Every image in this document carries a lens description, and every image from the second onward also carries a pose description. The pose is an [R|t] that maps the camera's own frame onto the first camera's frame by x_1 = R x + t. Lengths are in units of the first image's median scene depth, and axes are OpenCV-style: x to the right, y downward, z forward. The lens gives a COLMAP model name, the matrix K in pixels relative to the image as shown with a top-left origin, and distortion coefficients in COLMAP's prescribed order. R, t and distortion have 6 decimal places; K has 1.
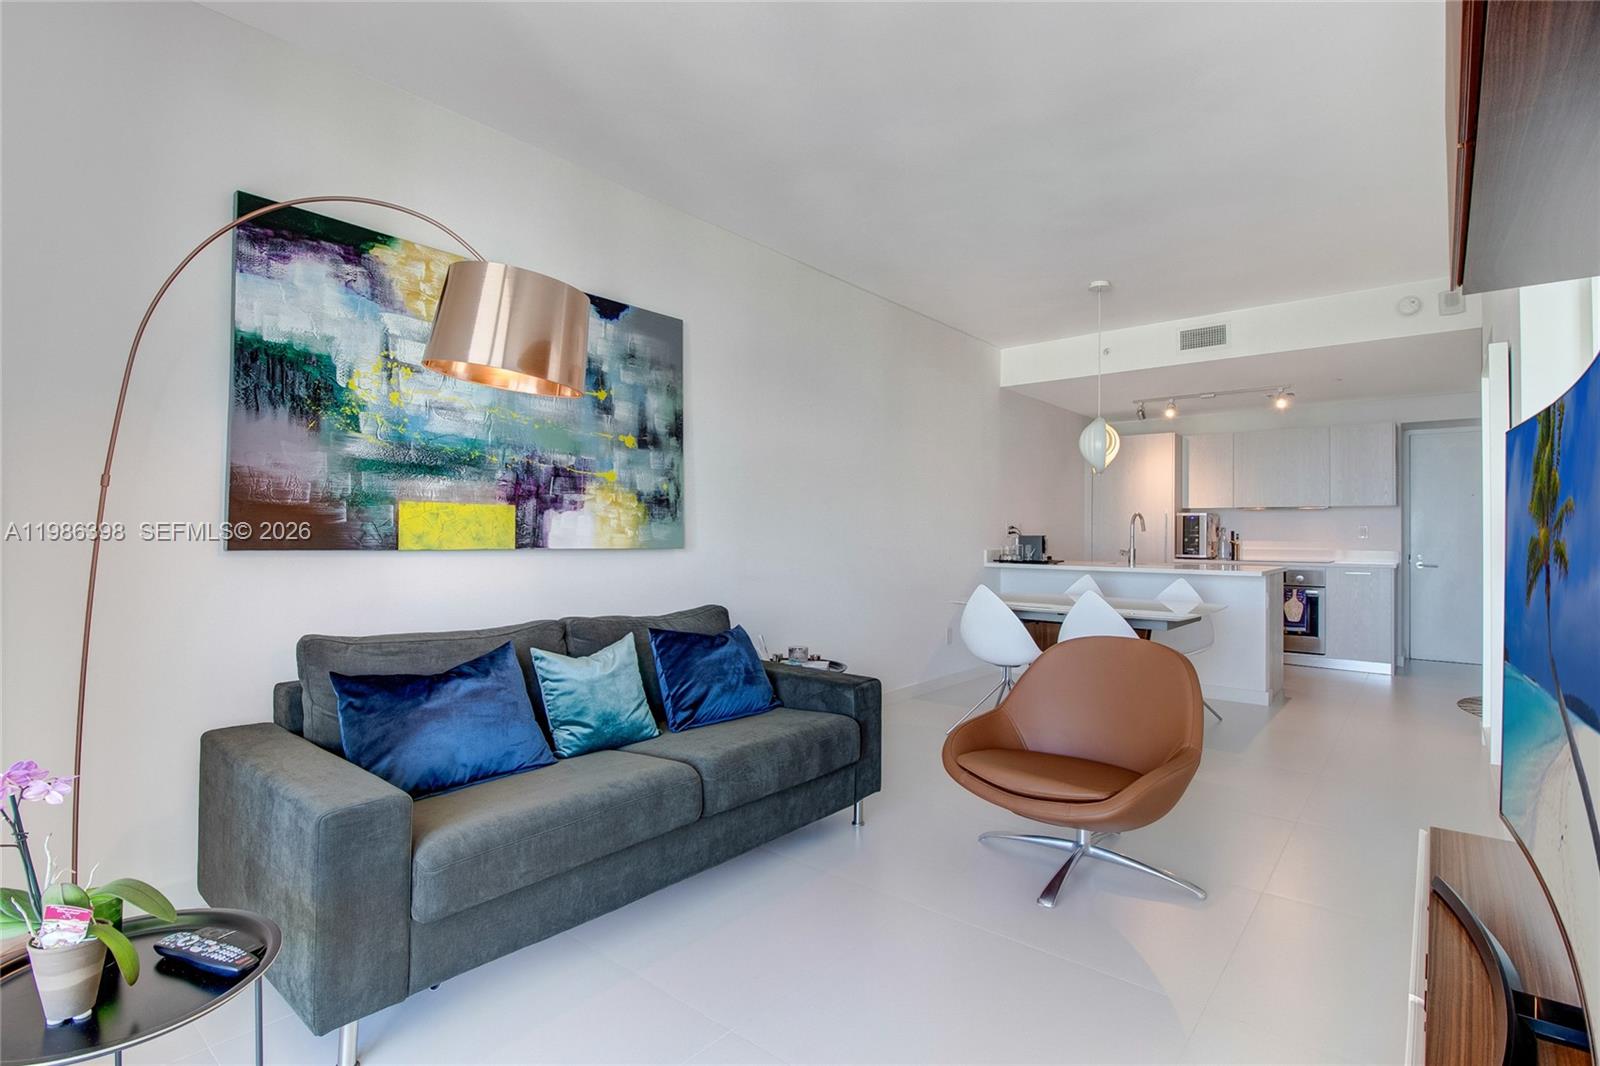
lens RADIAL K [[778.3, 0, 800.0], [0, 778.3, 533.0], [0, 0, 1]] dist [0.001269, 0.000437]
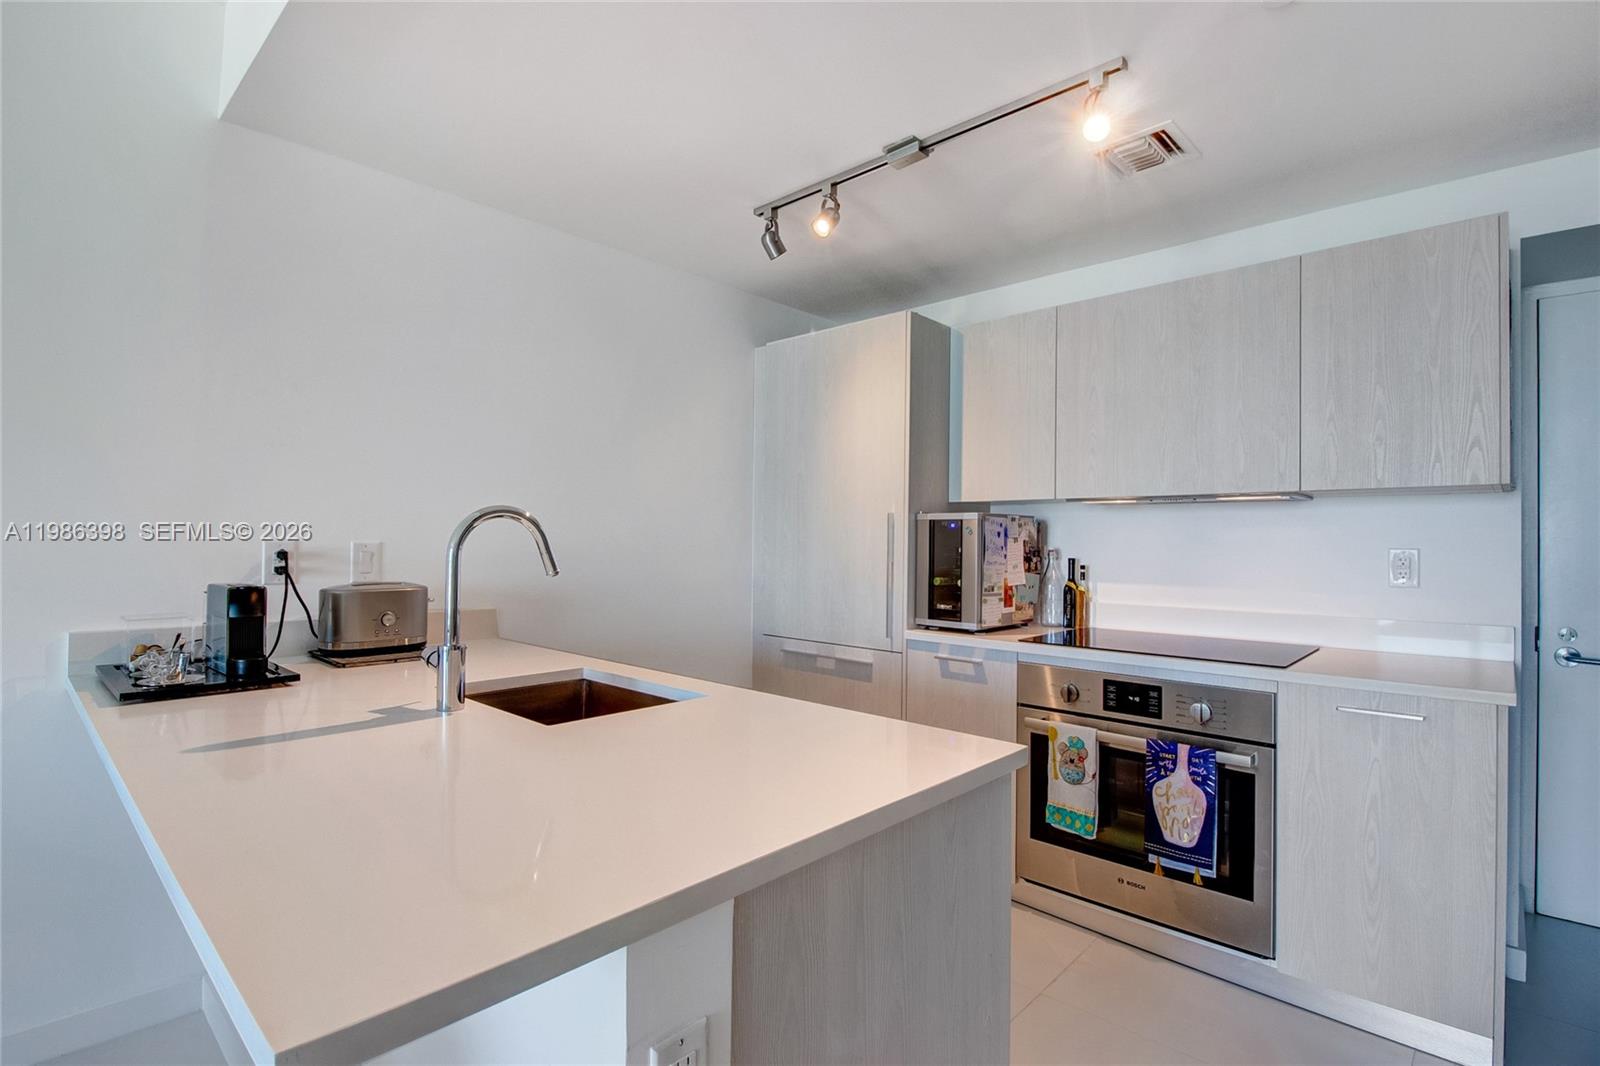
lens RADIAL K [[801.4, 0, 800.0], [0, 801.4, 533.0], [0, 0, 1]] dist [-0.003520, -0.000993]
pose [[0.997299, -0.006300, -0.073177, 0.500148], [0.006228, 0.999980, -0.001207, -0.017169], [0.073183, 0.000748, 0.997318, 0.653935]]
